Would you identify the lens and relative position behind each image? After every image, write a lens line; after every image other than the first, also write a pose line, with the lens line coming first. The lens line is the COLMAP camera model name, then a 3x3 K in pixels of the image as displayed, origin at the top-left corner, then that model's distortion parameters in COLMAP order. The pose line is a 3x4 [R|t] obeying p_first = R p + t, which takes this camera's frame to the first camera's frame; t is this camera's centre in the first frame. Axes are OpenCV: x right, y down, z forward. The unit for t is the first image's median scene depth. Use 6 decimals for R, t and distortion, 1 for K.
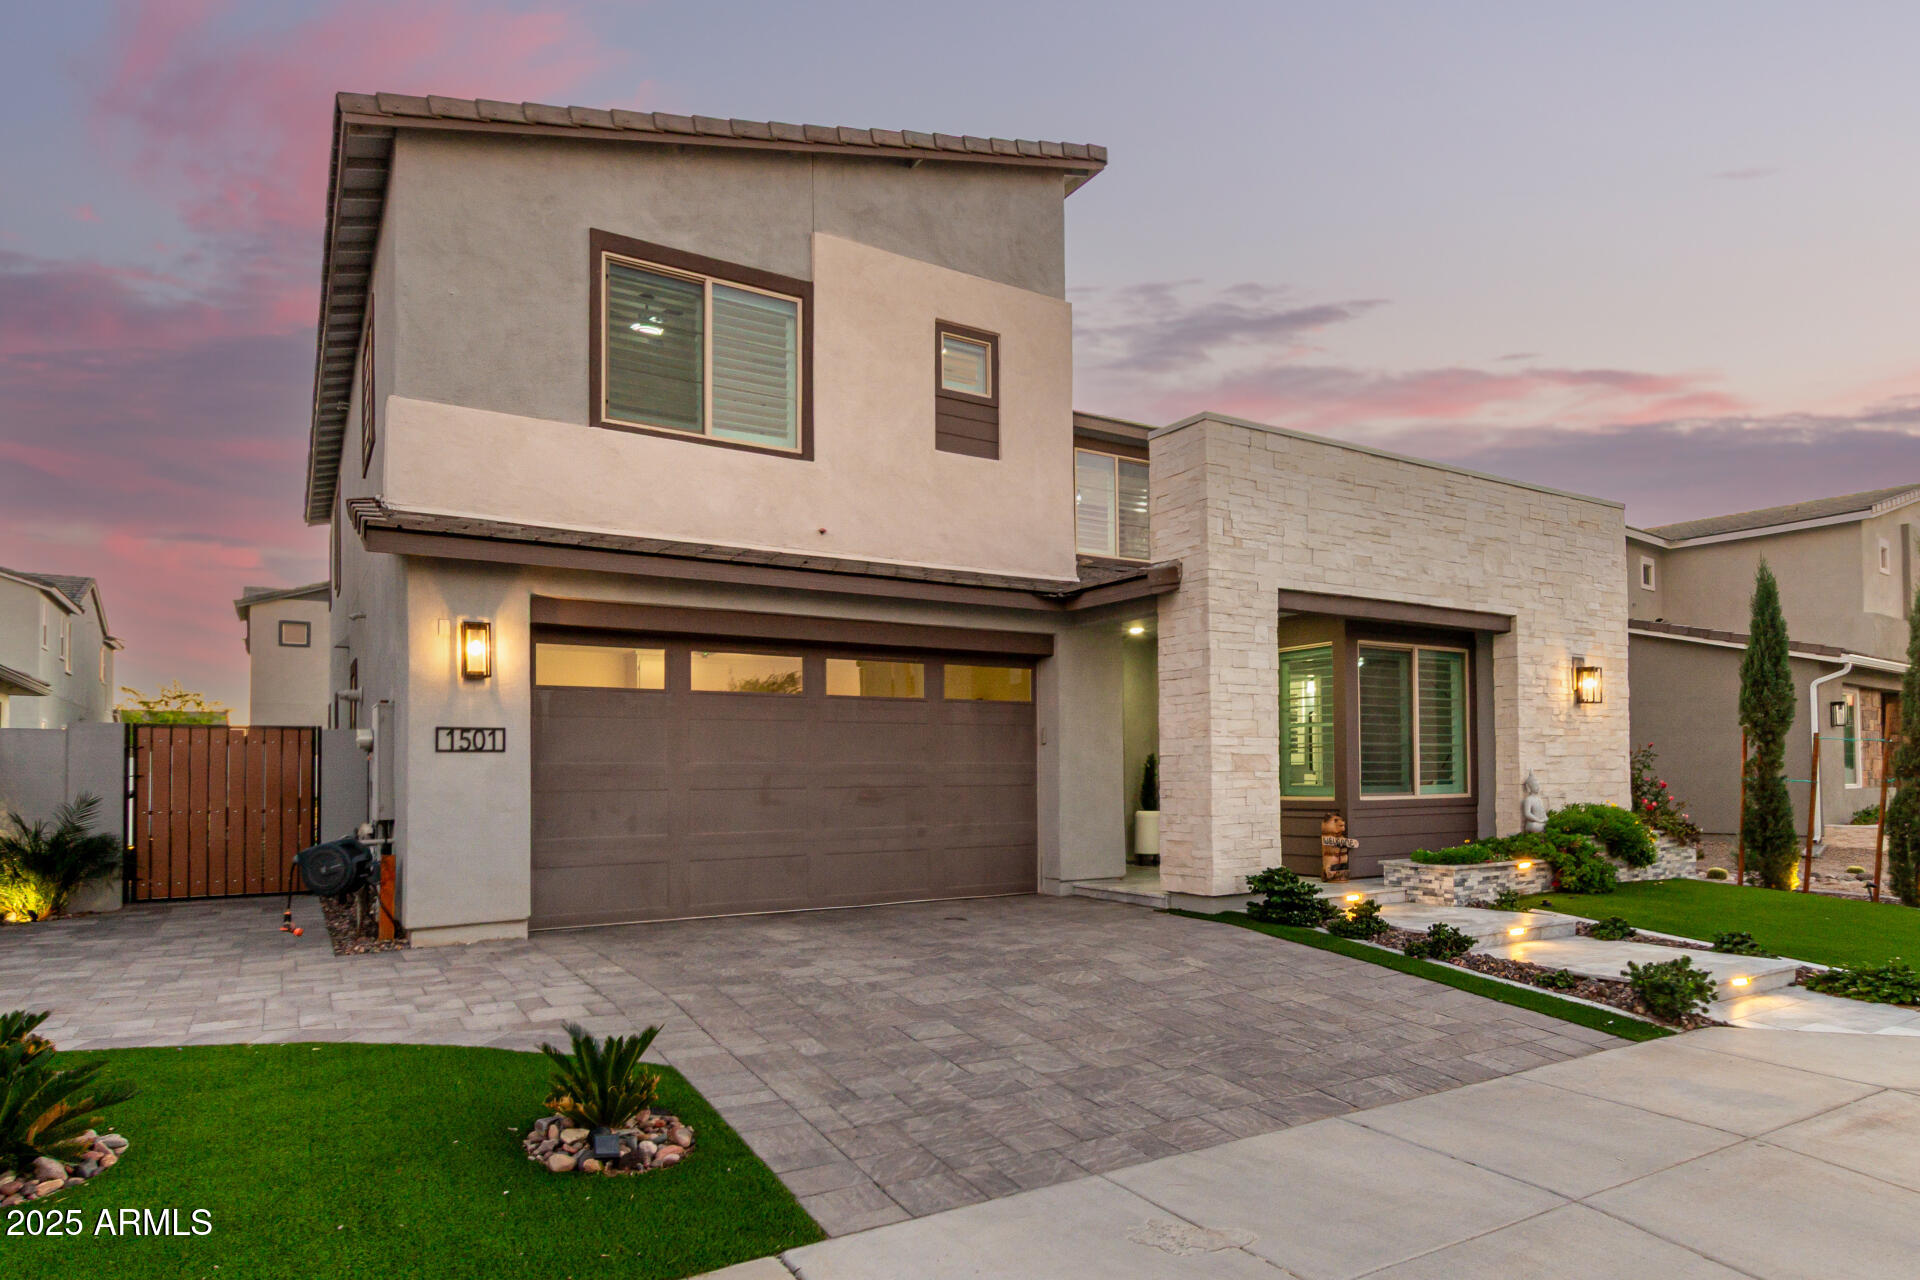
lens RADIAL K [[1232.8, 0, 960.5], [0, 1232.8, 737.9], [0, 0, 1]] dist [0.013870, 0.000701]
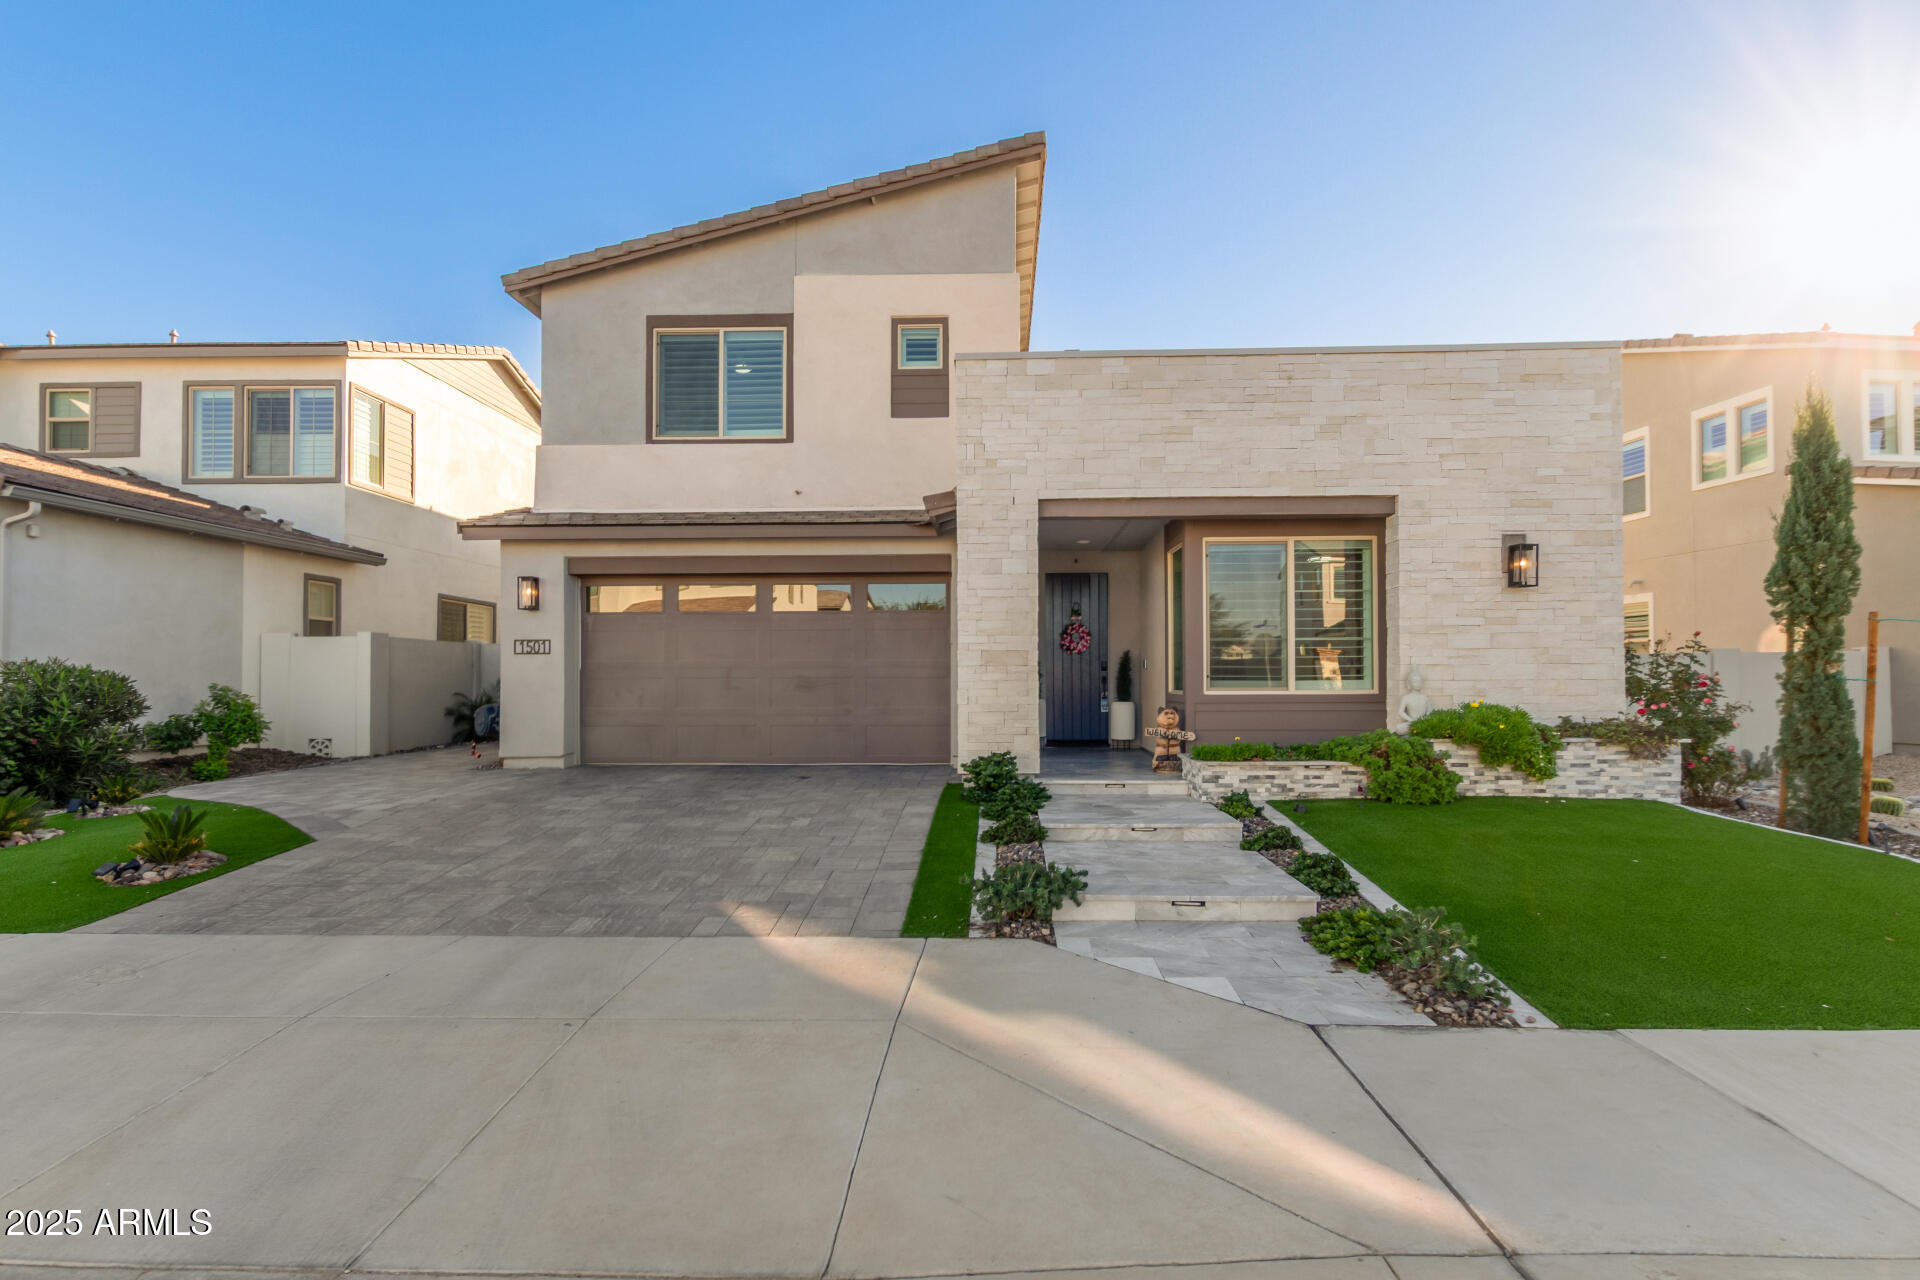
lens RADIAL K [[920.9, 0, 962.0], [0, 920.9, 660.7], [0, 0, 1]] dist [0.009066, 0.000684]
pose [[0.796999, -0.004343, -0.603965, 0.679946], [0.014850, 0.999813, 0.012406, 0.011004], [0.603798, -0.018856, 0.796914, 0.295054]]
